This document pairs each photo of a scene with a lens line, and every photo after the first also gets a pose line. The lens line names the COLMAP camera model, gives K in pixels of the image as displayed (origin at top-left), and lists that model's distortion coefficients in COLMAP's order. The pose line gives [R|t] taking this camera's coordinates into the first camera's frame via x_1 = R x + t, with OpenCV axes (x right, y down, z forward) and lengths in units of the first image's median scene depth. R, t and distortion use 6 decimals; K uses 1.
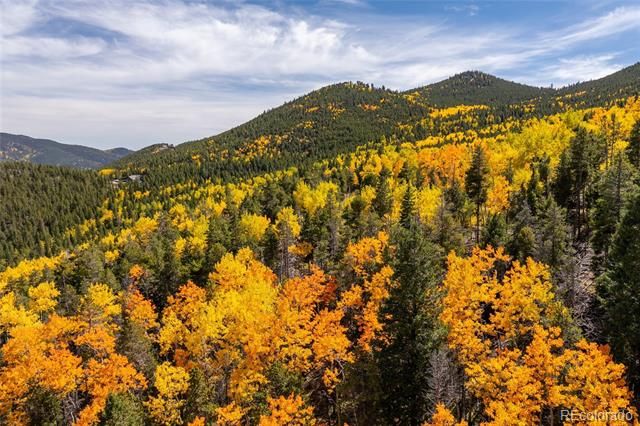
lens RADIAL K [[434.1, 0, 320.0], [0, 434.1, 213.0], [0, 0, 1]] dist [0.000661, -0.000758]
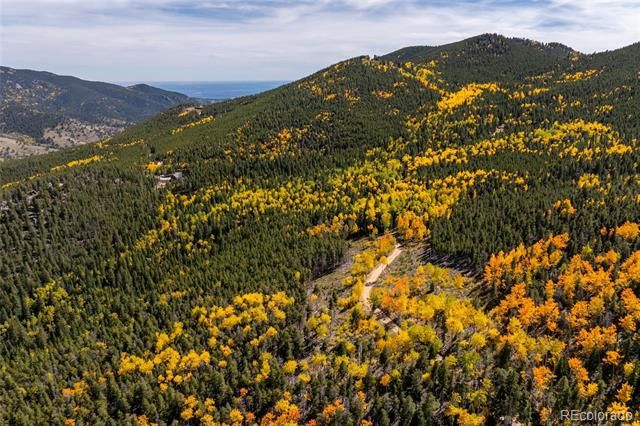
lens RADIAL K [[434.1, 0, 320.0], [0, 434.1, 213.0], [0, 0, 1]] dist [0.000661, -0.000758]
pose [[0.998870, 0.011319, -0.046167, 0.013409], [-0.003840, 0.987276, 0.158967, -0.150047], [0.047379, -0.158610, 0.986204, -0.143699]]
